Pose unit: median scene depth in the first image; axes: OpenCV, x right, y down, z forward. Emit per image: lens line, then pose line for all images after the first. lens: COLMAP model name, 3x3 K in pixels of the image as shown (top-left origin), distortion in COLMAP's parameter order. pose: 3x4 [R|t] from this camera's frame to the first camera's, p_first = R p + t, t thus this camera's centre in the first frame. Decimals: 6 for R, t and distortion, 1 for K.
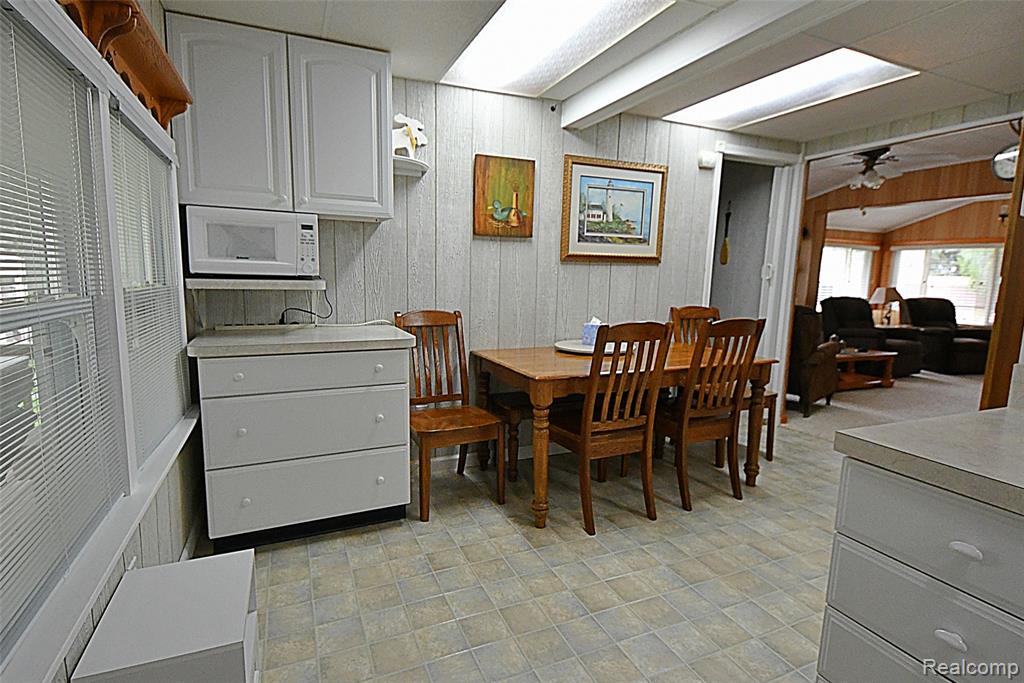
lens RADIAL K [[489.0, 0, 515.3], [0, 489.0, 339.5], [0, 0, 1]] dist [-0.003699, -0.001025]
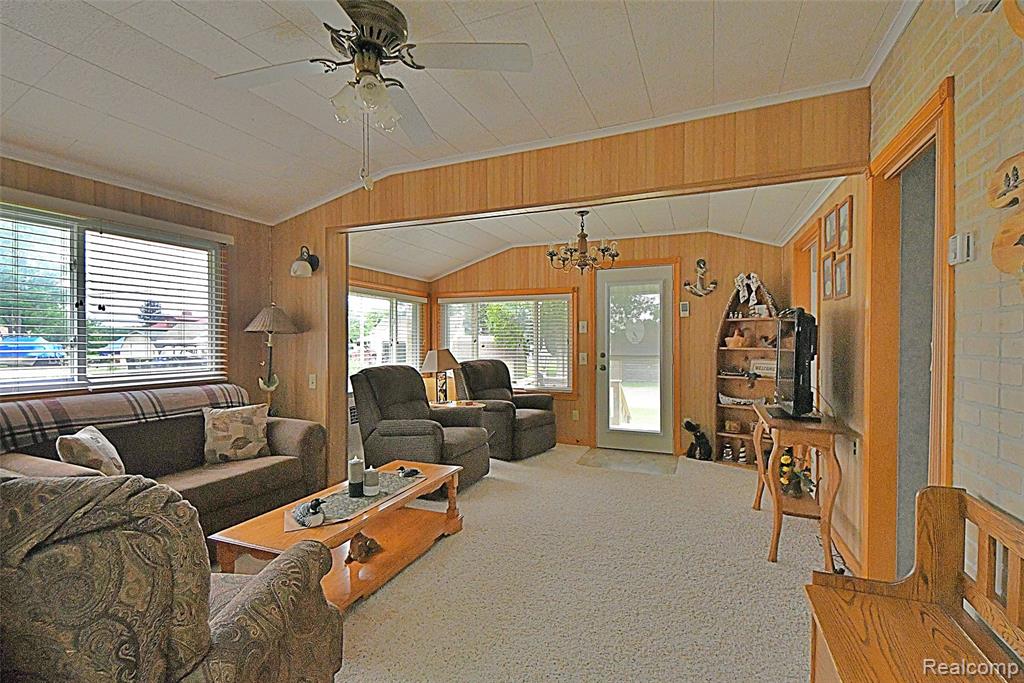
lens RADIAL K [[489.0, 0, 510.7], [0, 489.0, 343.0], [0, 0, 1]] dist [-0.003699, -0.001025]
pose [[0.705999, -0.025793, 0.707743, 0.312646], [0.109566, 0.991283, -0.073170, -0.050939], [-0.699686, 0.129202, 0.702671, 0.398531]]
